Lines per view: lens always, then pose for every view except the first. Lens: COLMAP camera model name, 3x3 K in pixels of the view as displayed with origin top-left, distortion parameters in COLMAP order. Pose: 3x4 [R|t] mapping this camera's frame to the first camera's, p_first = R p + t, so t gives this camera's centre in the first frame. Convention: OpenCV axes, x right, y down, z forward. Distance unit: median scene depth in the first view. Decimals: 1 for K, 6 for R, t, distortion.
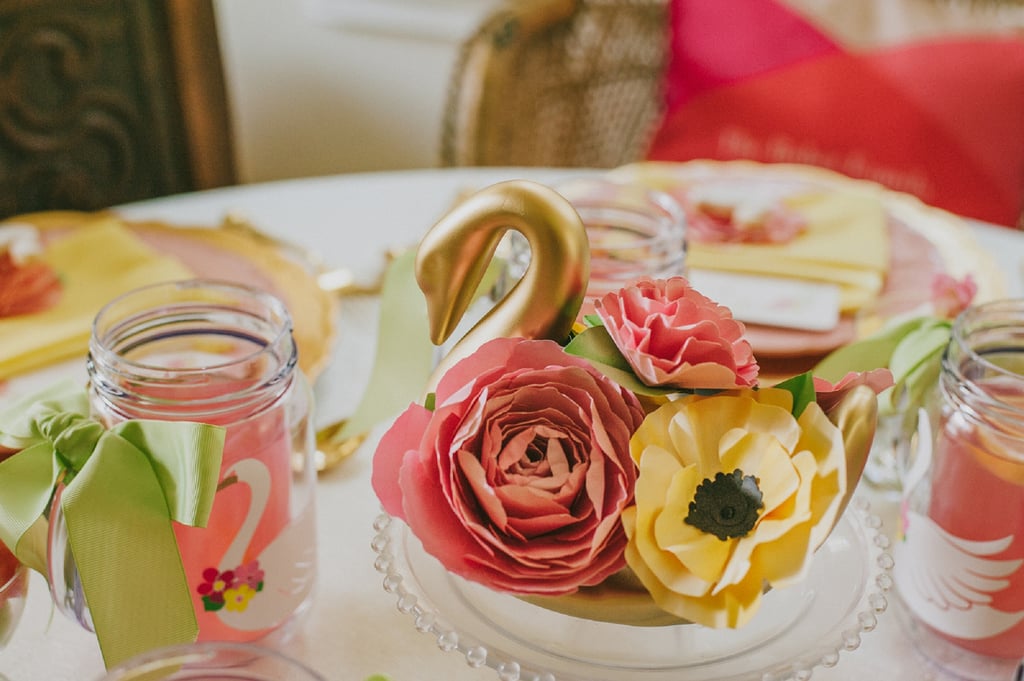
lens RADIAL K [[1586.0, 0, 512.0], [0, 1586.0, 340.5], [0, 0, 1]] dist [-0.183284, -0.001670]
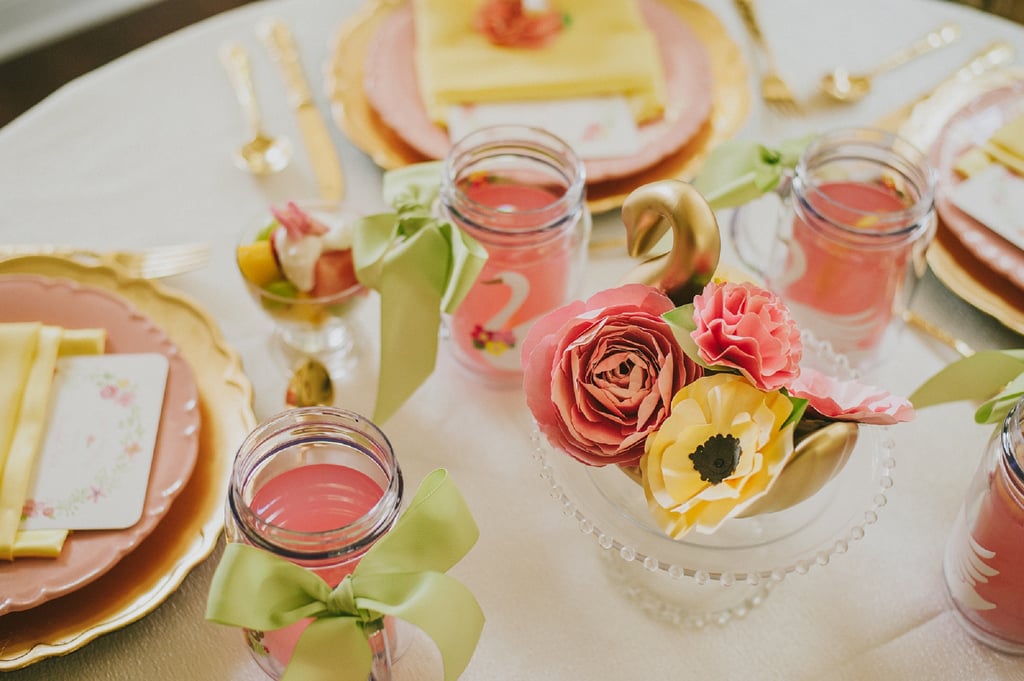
lens RADIAL K [[1586.0, 0, 512.0], [0, 1586.0, 340.5], [0, 0, 1]] dist [-0.183284, -0.001670]
pose [[0.820665, 0.407462, -0.400604, 0.511277], [-0.252409, 0.887474, 0.385590, -0.497644], [0.512639, -0.215324, 0.831166, -0.277958]]
